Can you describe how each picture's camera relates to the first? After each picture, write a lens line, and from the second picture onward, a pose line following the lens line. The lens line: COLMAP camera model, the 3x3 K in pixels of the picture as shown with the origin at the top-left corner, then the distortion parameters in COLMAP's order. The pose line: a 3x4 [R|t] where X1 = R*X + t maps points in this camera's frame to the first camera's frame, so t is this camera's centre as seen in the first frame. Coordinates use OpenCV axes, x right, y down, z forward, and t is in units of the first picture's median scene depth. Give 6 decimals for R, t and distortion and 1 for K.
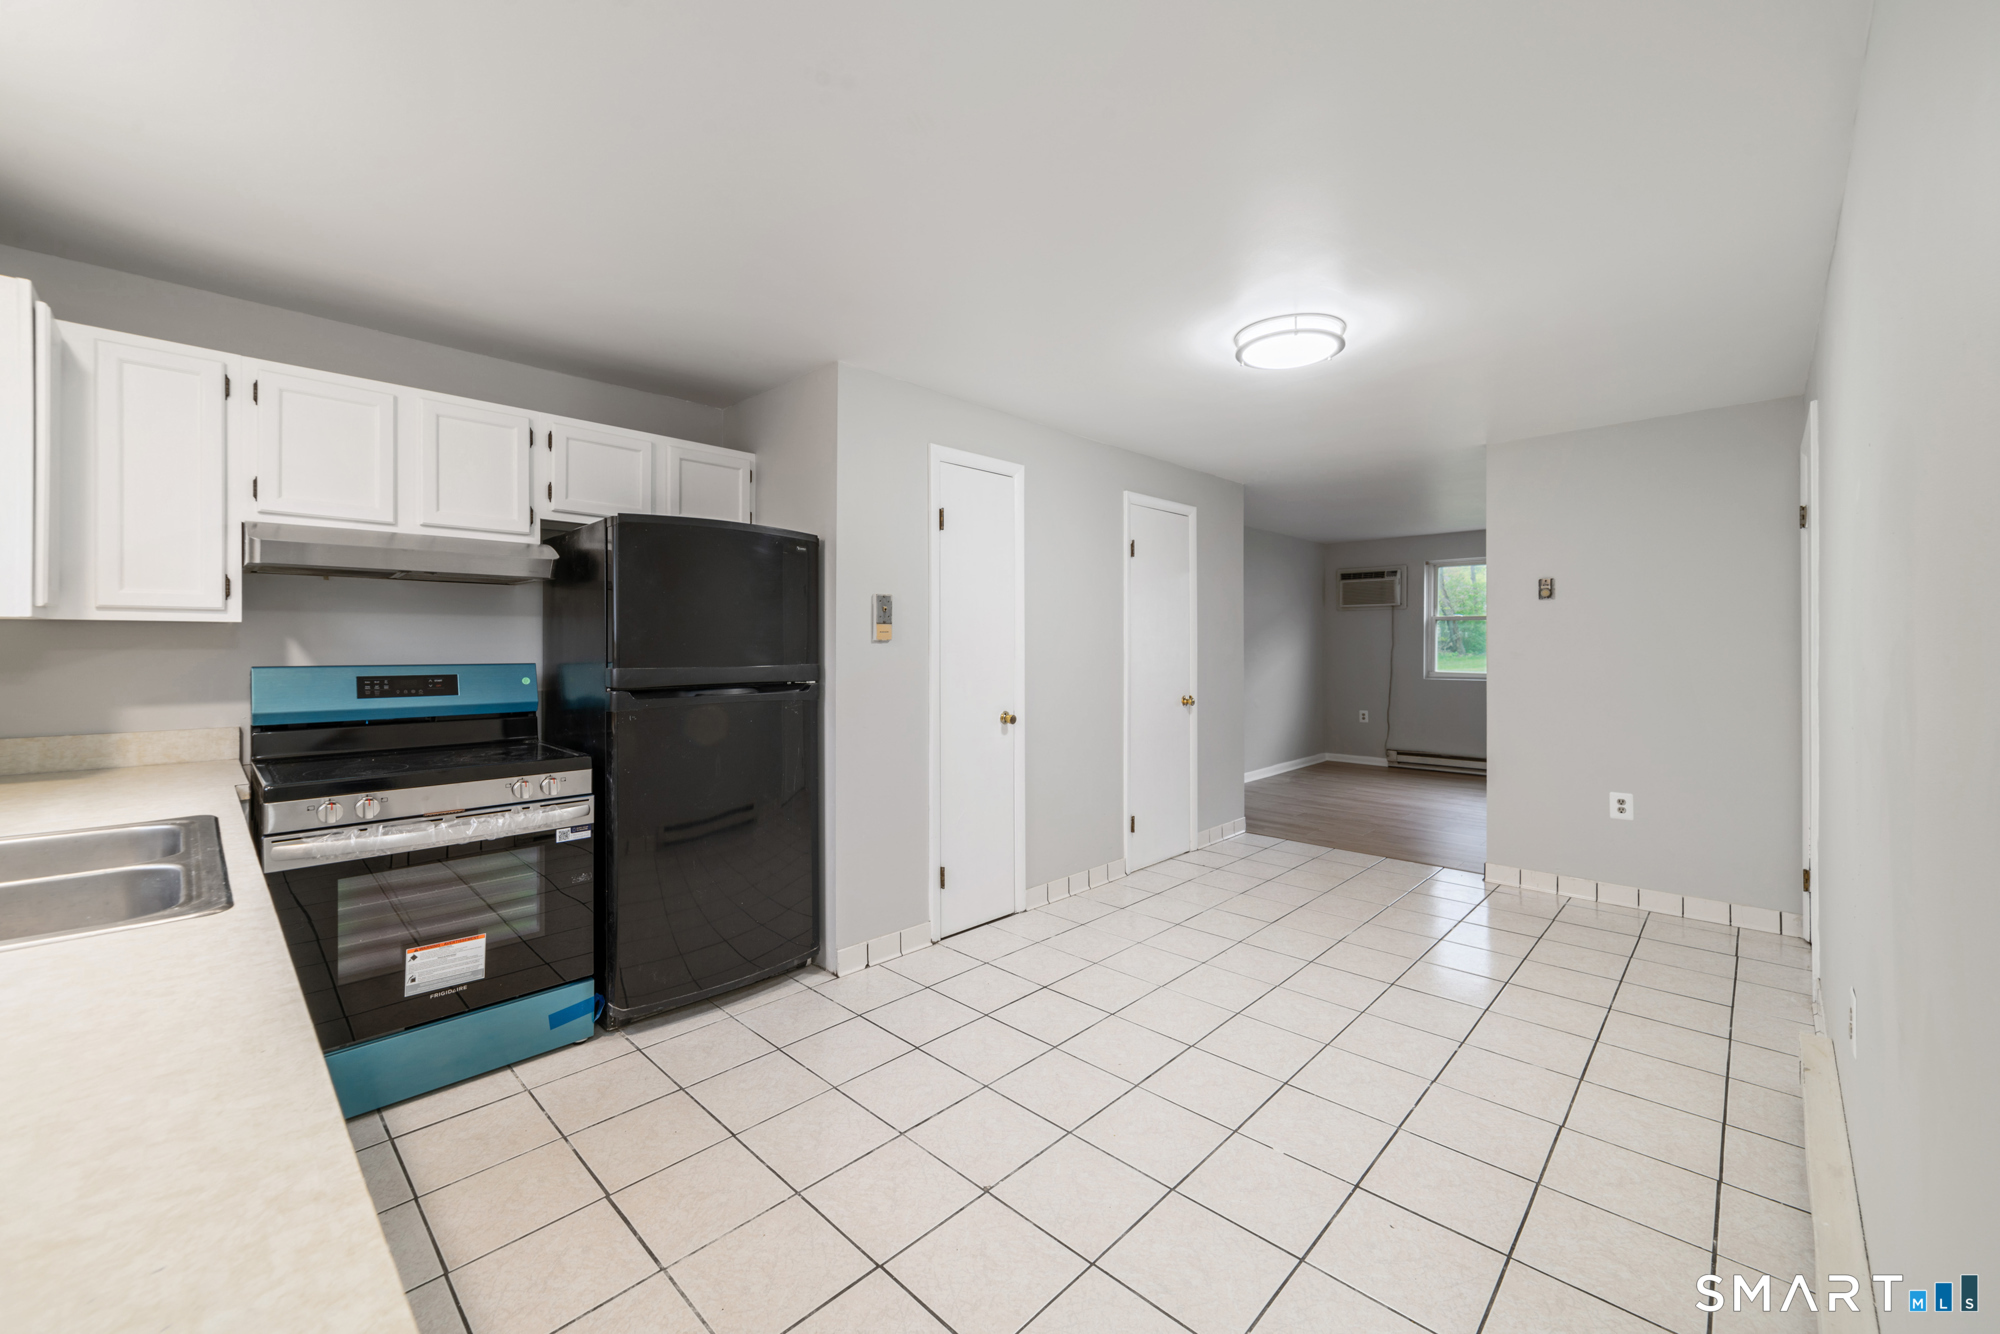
lens RADIAL K [[787.0, 0, 1007.1], [0, 787.0, 650.7], [0, 0, 1]] dist [-0.000849, 0.001175]
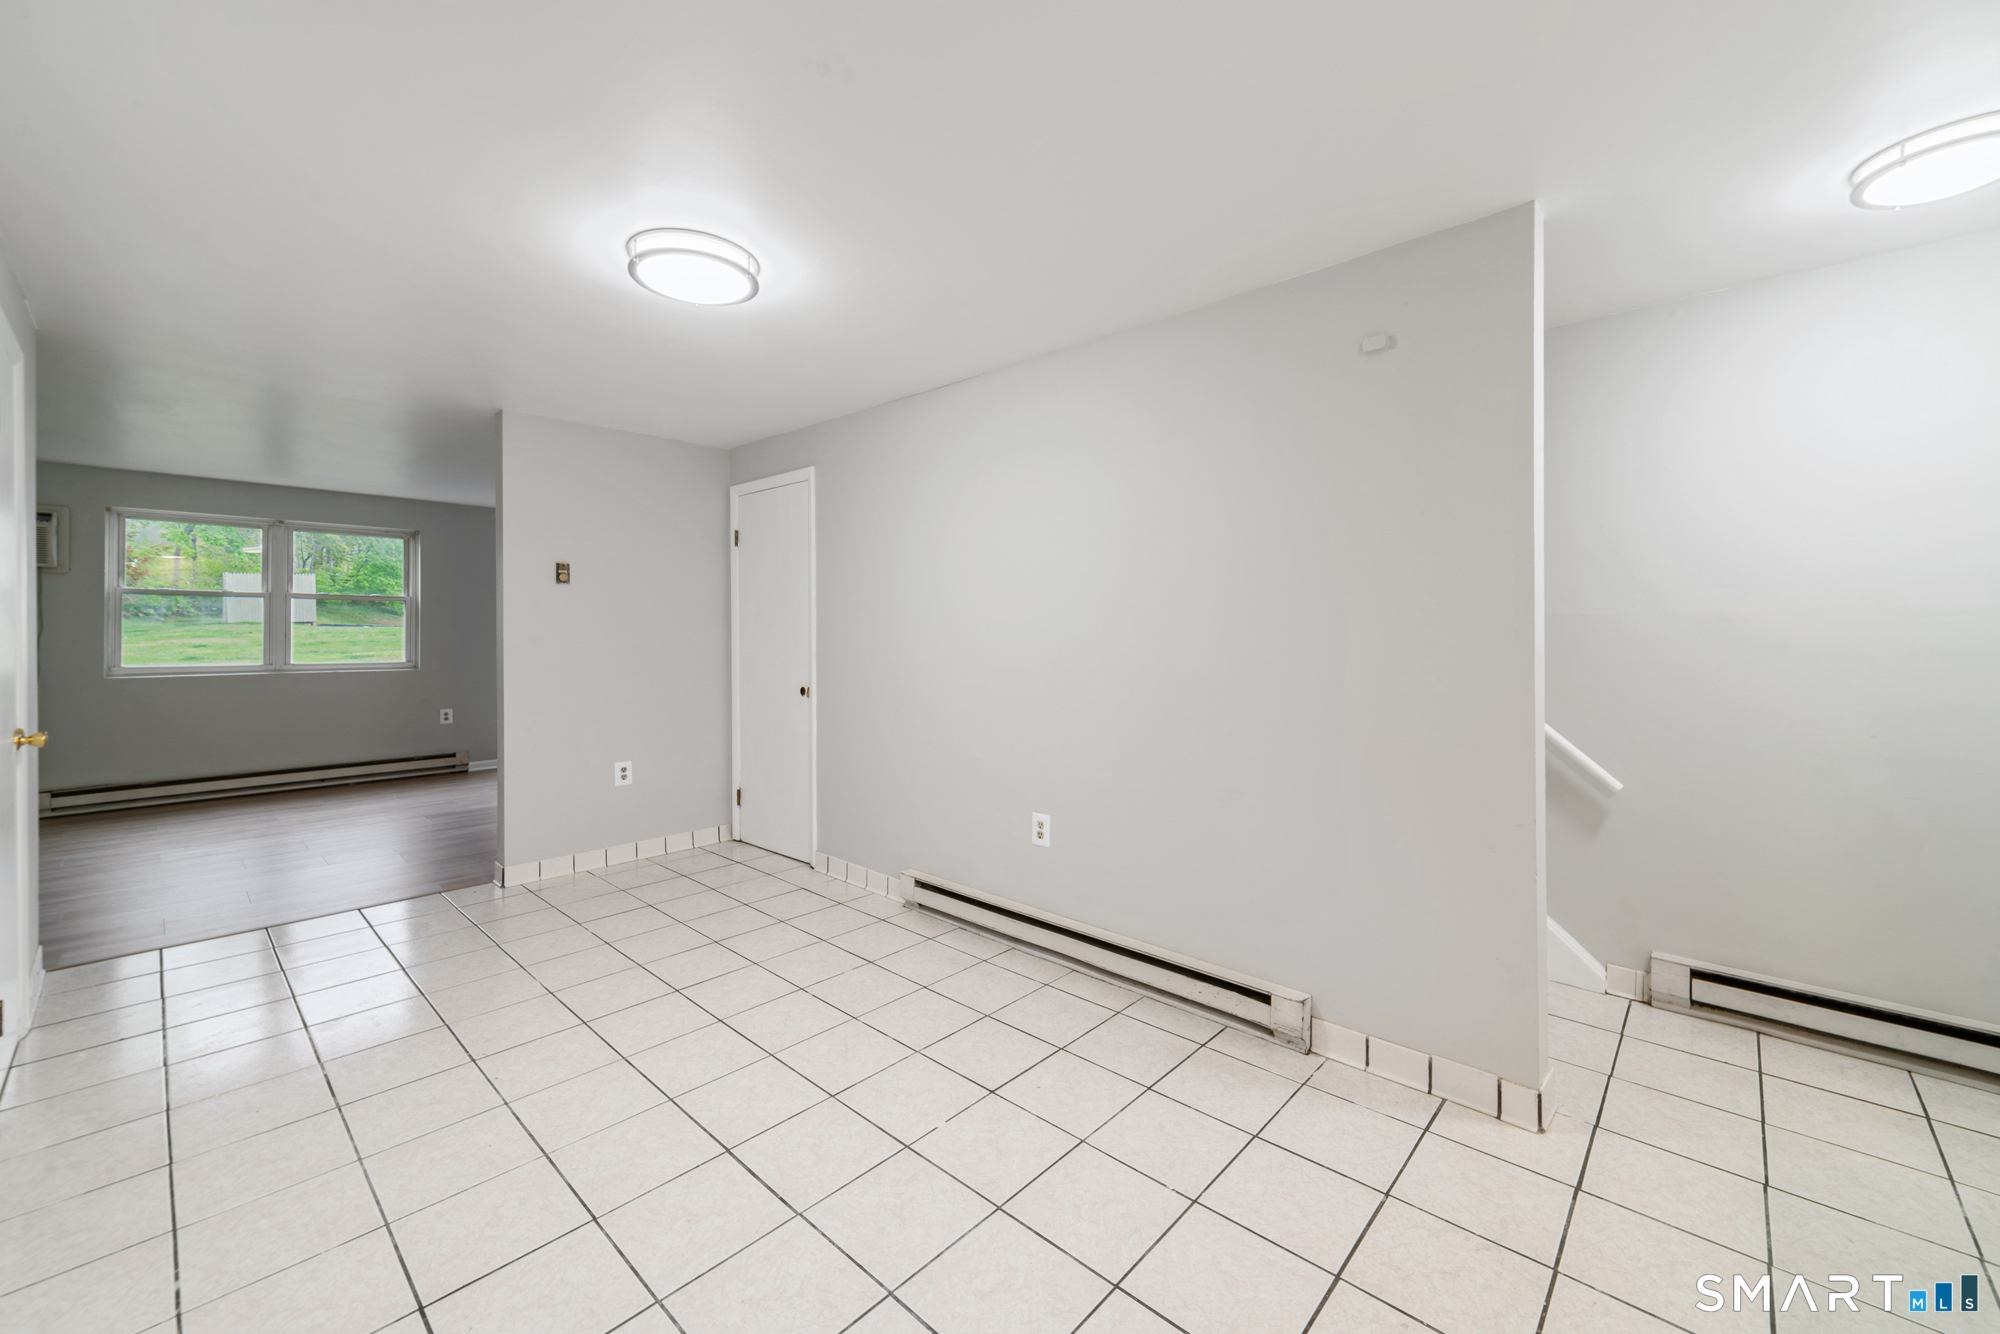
lens RADIAL K [[787.0, 0, 992.9], [0, 787.0, 651.7], [0, 0, 1]] dist [-0.000849, 0.001175]
pose [[-0.016800, -0.024223, 0.999565, -0.431830], [0.004619, 0.999694, 0.024304, -0.000784], [-0.999848, 0.005026, -0.016683, 0.621991]]
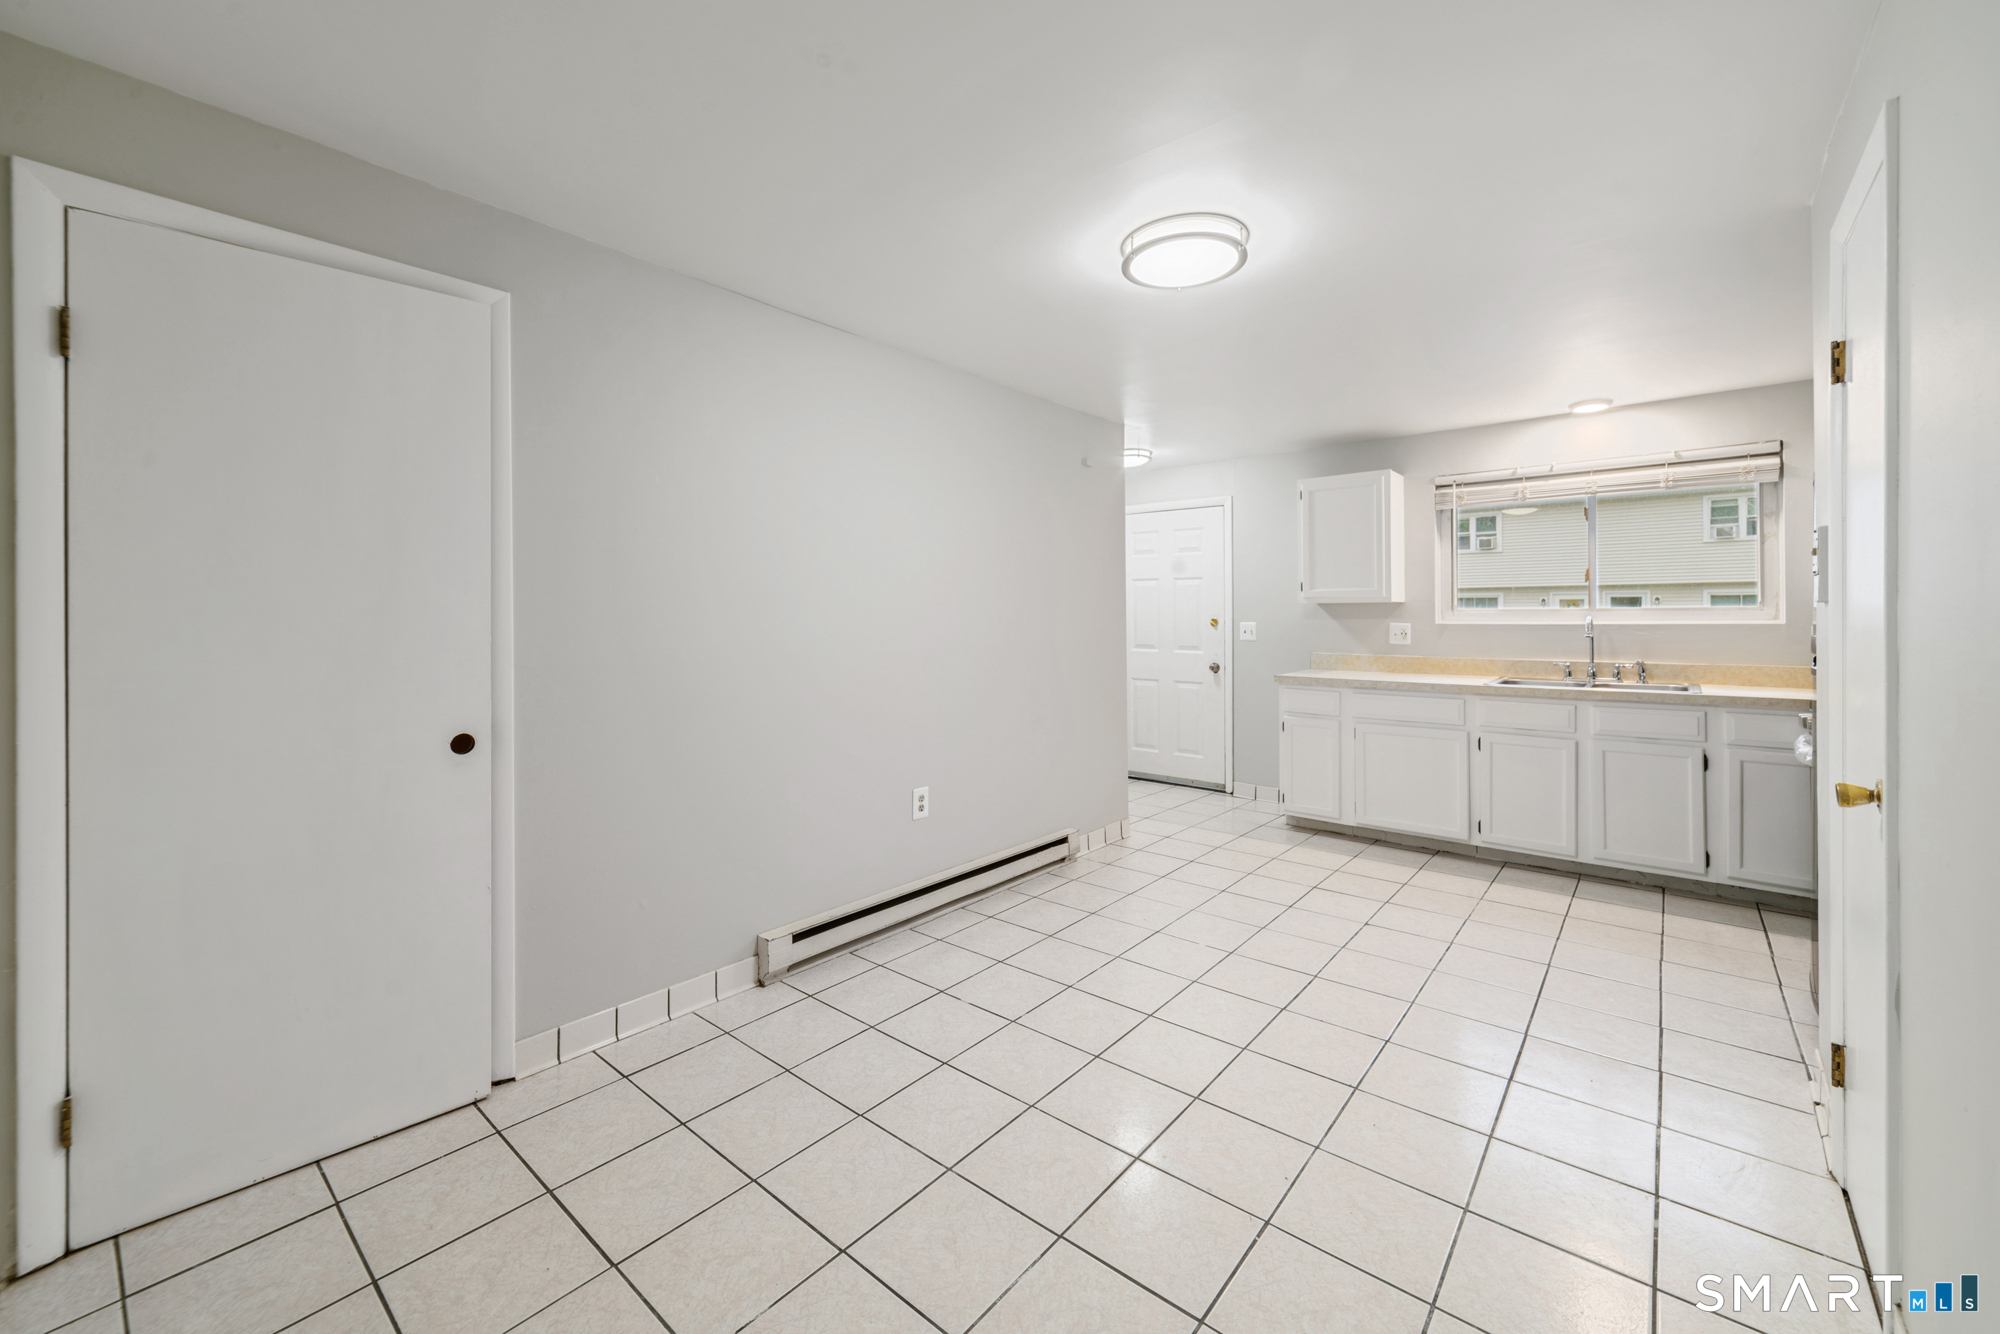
lens RADIAL K [[787.0, 0, 995.5], [0, 787.0, 614.4], [0, 0, 1]] dist [-0.000849, 0.001175]
pose [[-0.998433, 0.000973, -0.055944, 0.537028], [0.000872, 0.999998, 0.001827, -0.003883], [0.055946, 0.001775, -0.998432, 1.619845]]
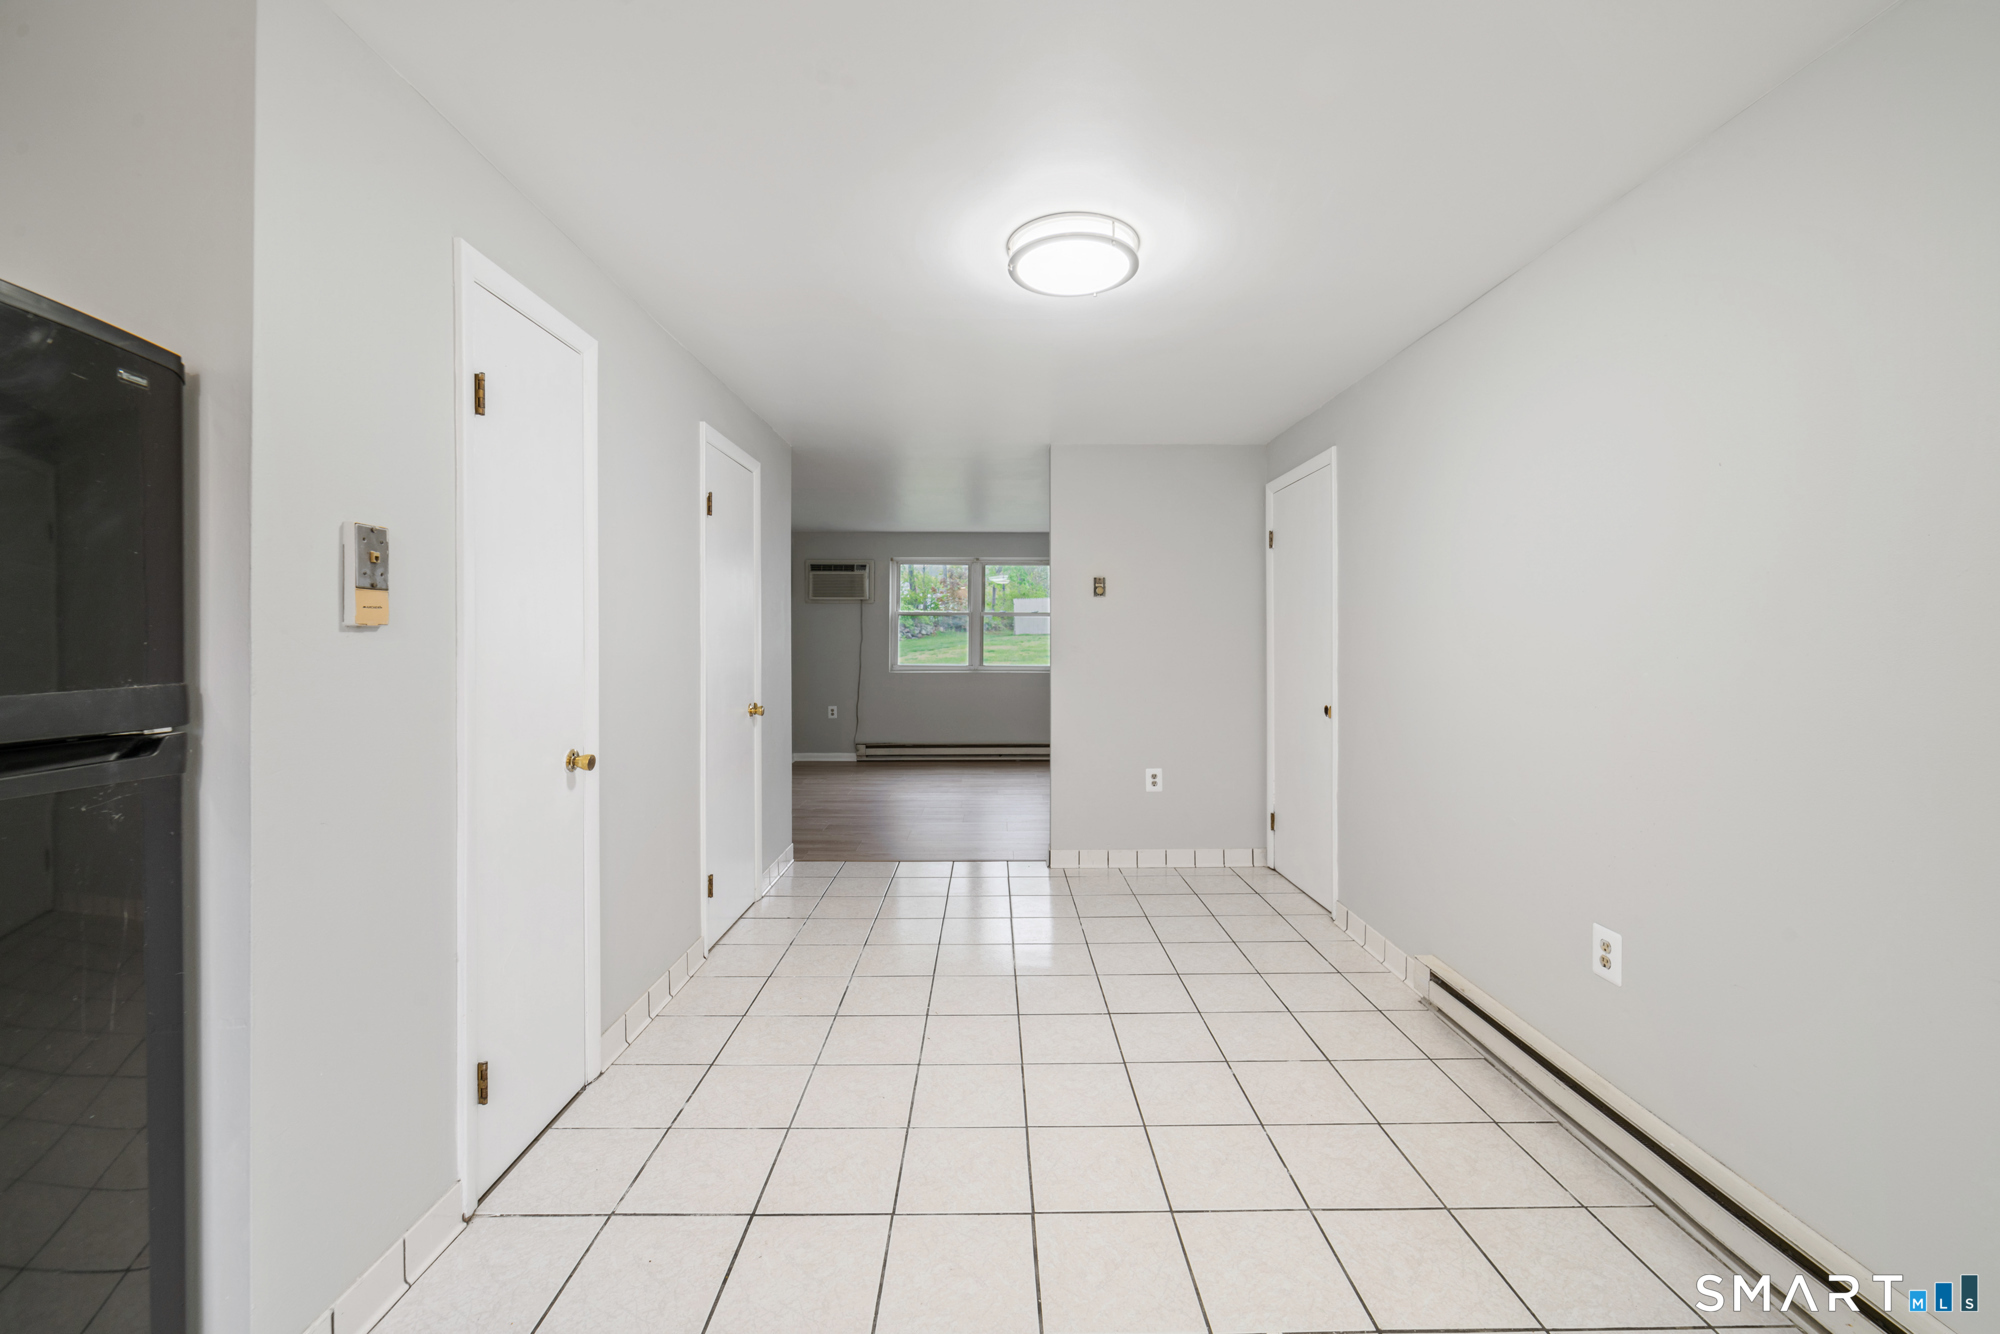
lens RADIAL K [[787.0, 0, 1002.1], [0, 787.0, 642.0], [0, 0, 1]] dist [-0.000849, 0.001175]
pose [[0.713853, -0.001462, 0.700294, -0.221479], [0.004445, 0.999987, -0.002444, -0.000817], [-0.700281, 0.004857, 0.713851, 0.427236]]
